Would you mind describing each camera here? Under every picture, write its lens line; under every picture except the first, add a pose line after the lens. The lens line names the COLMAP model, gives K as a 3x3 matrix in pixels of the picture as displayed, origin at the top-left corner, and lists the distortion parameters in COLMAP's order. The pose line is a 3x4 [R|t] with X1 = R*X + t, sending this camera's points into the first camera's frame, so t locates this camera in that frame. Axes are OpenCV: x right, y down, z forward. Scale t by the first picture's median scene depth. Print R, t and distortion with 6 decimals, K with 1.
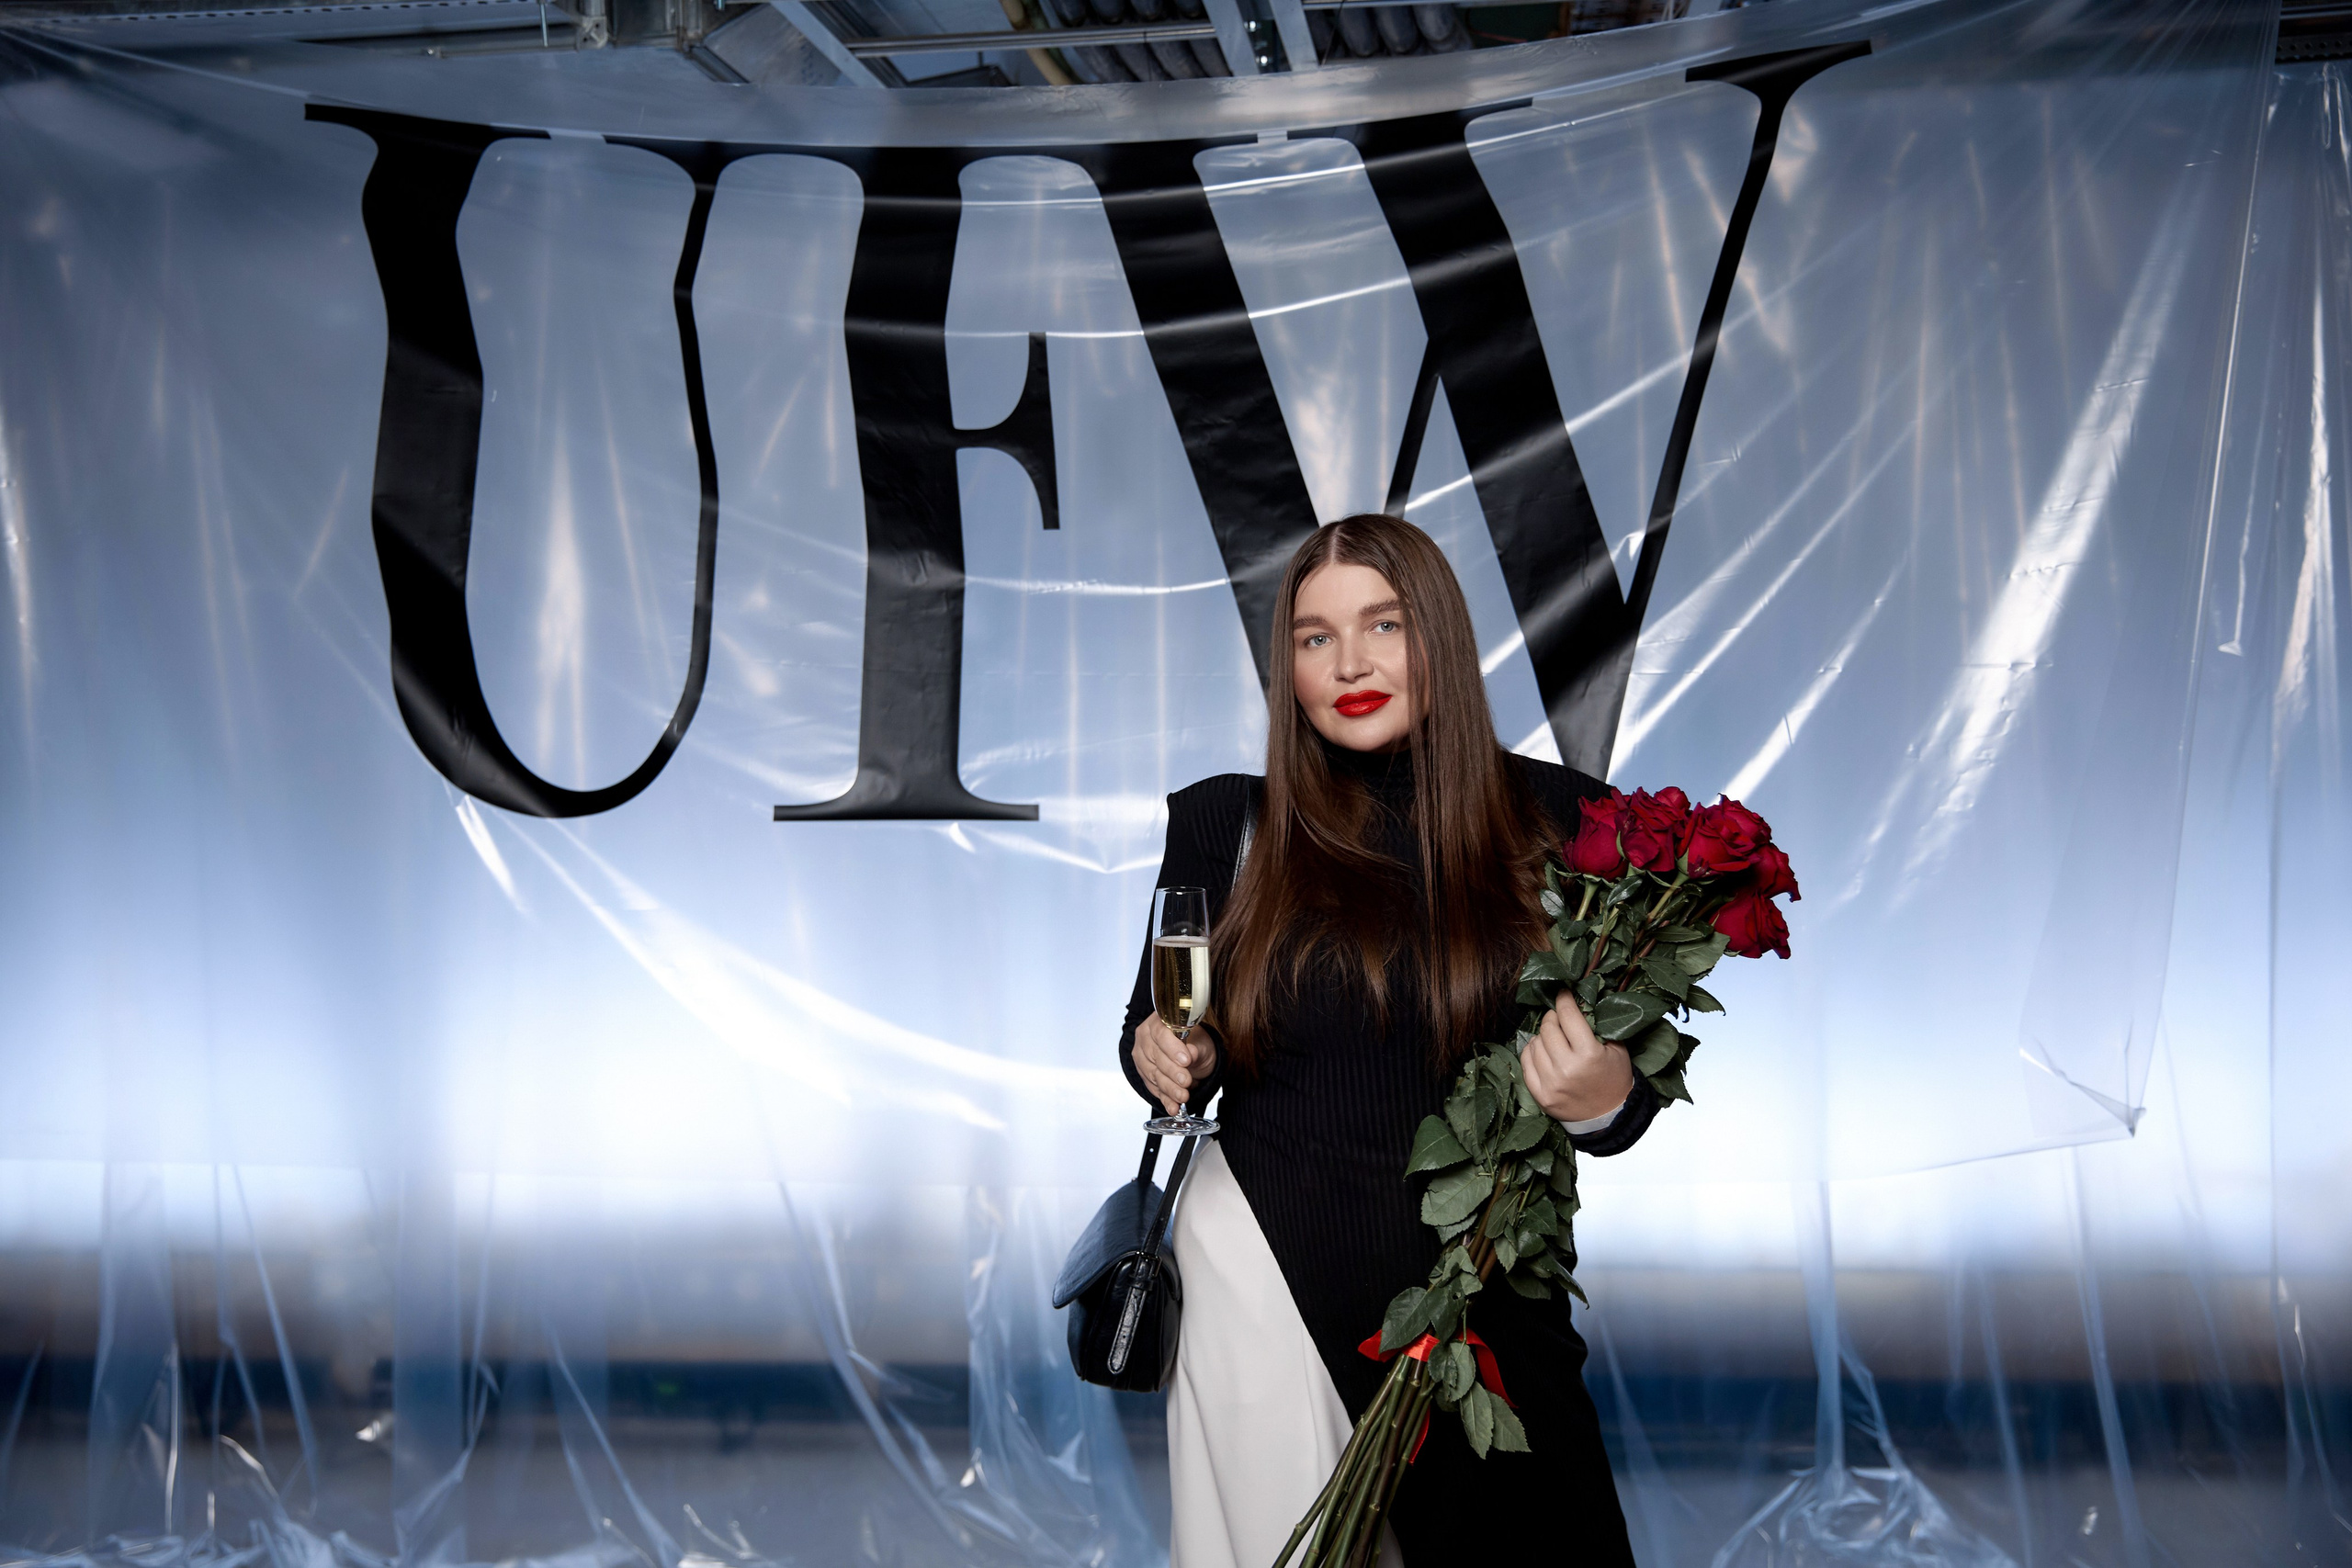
lens RADIAL K [[2348.2, 0, 1187.3], [0, 2348.2, 755.1], [0, 0, 1]] dist [0.005935, 0.000000]
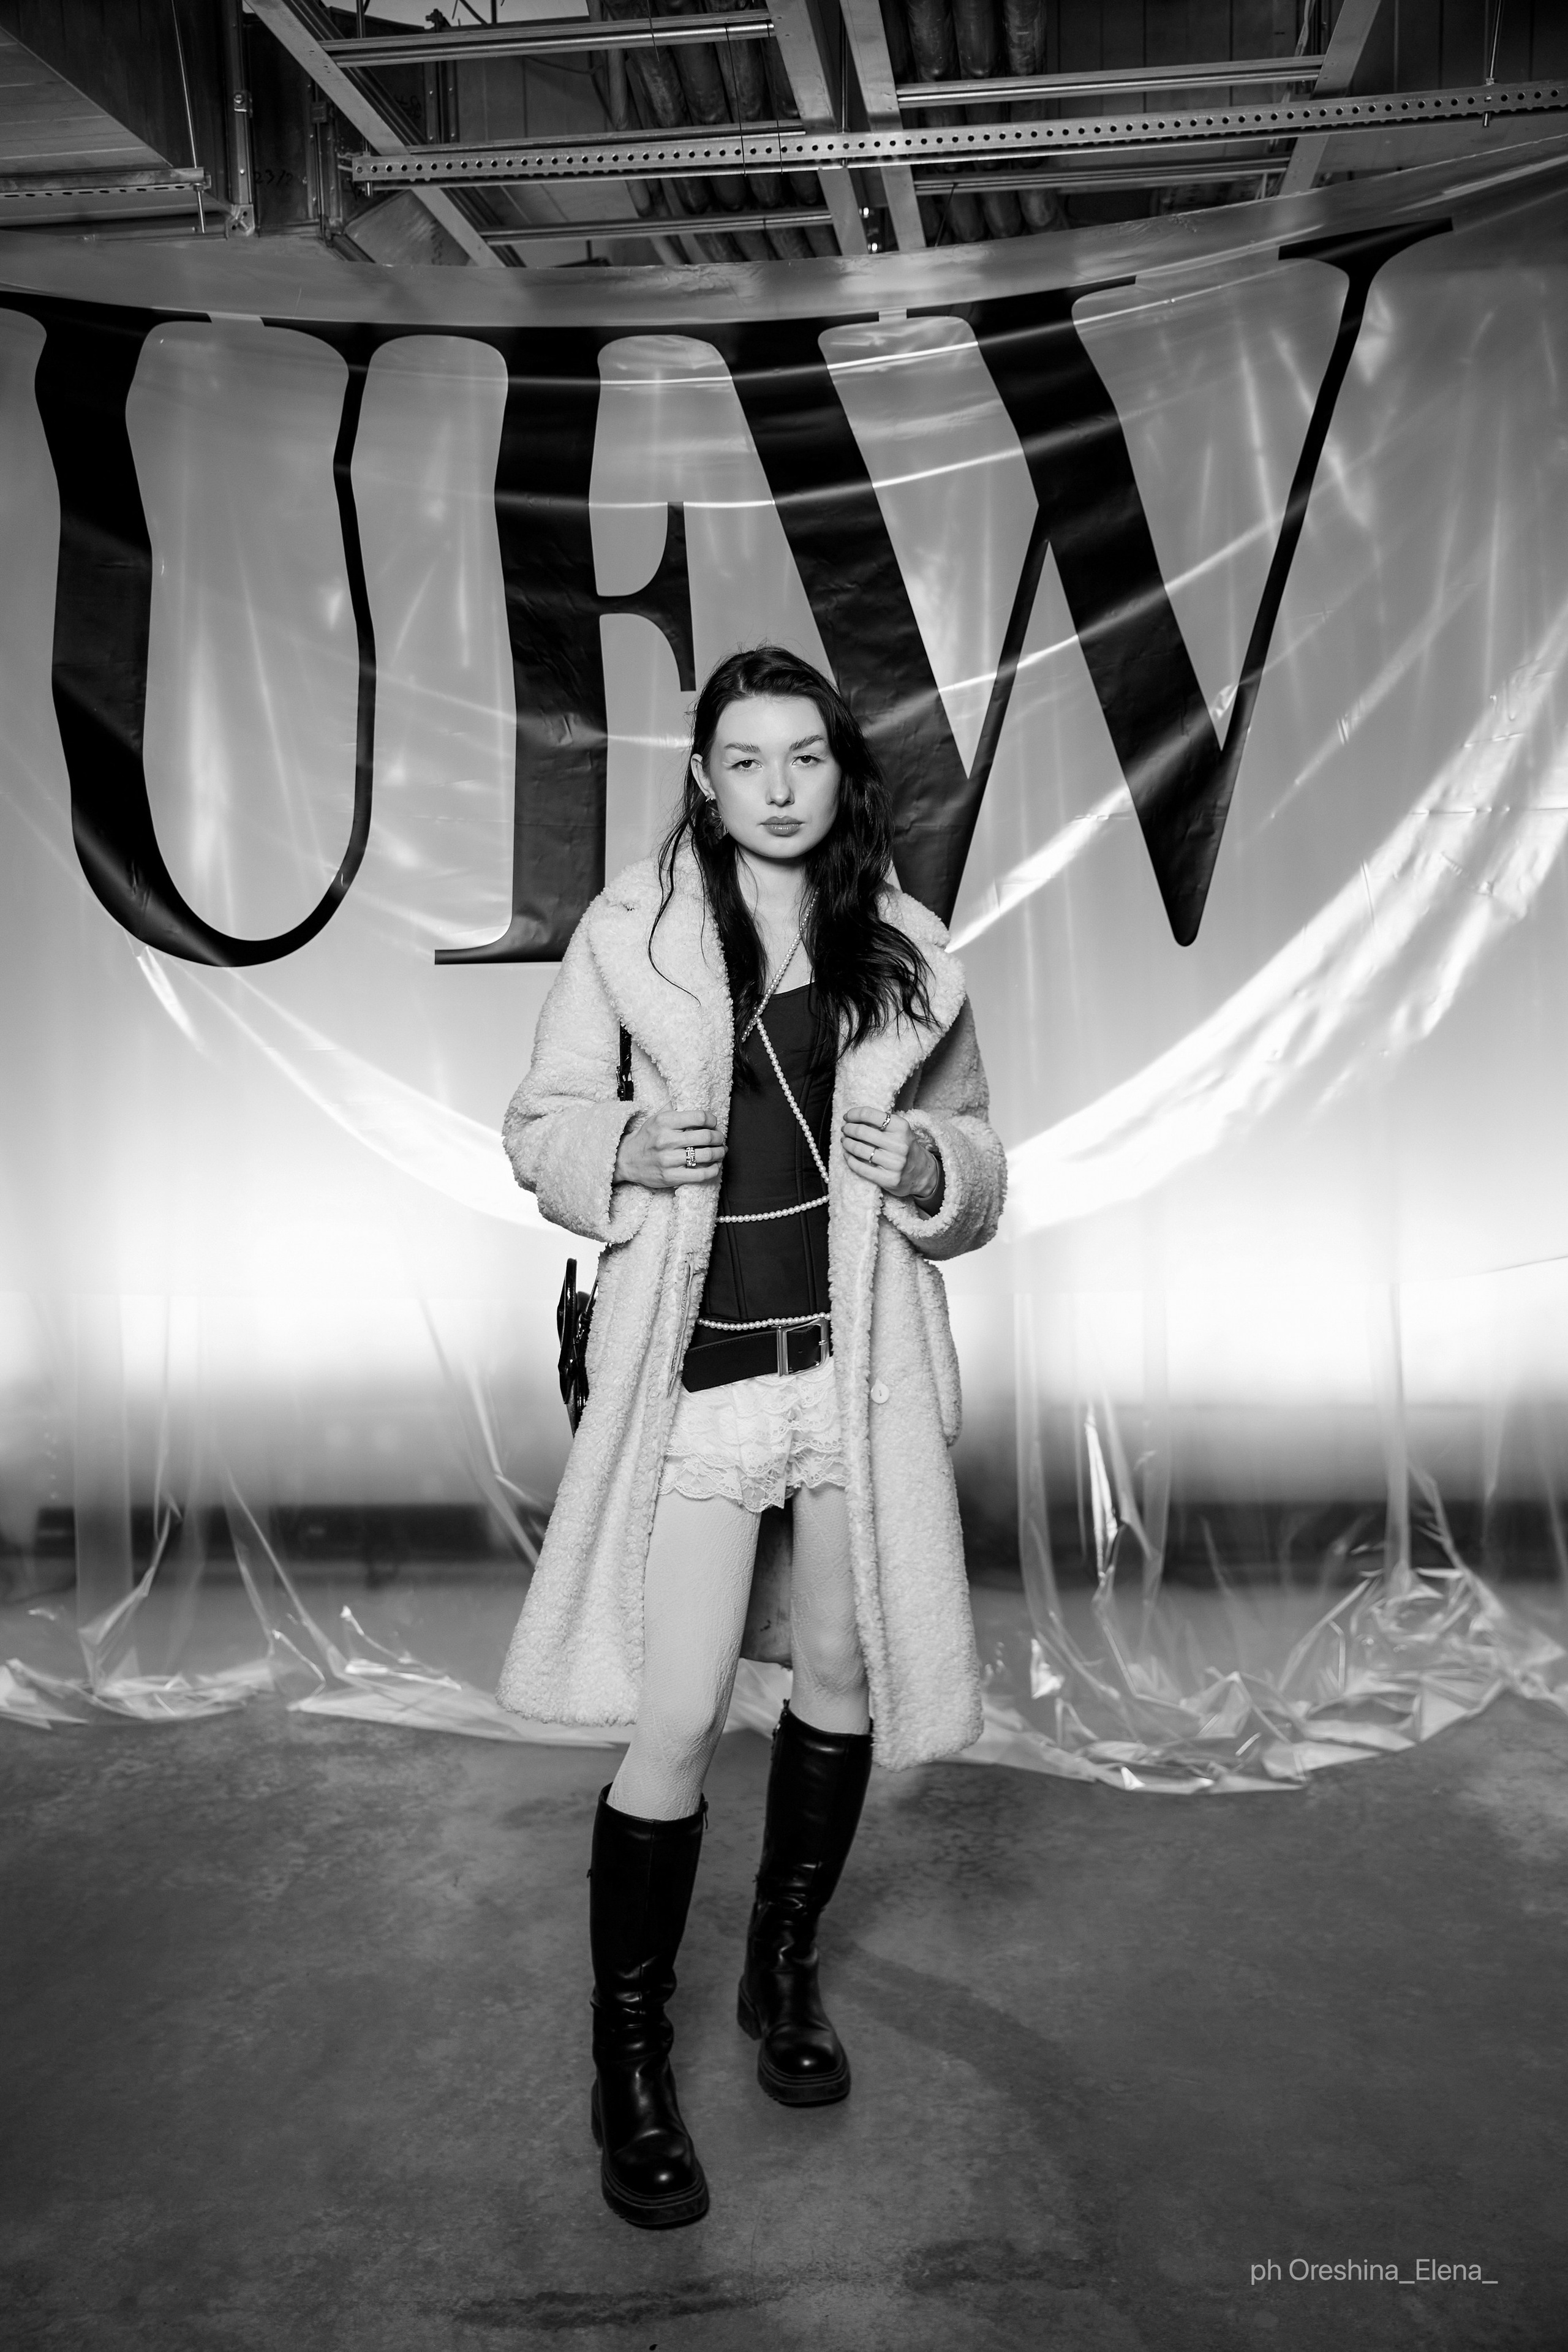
lens RADIAL K [[2348.5, 0, 795.4], [0, 2348.5, 1179.5], [0, 0, 1]] dist [0.005935, 0.000000]
pose [[0.999804, -0.011442, 0.016164, -0.029117], [0.010158, 0.996948, 0.077409, 0.044833], [-0.017000, -0.077229, 0.996868, -0.094286]]
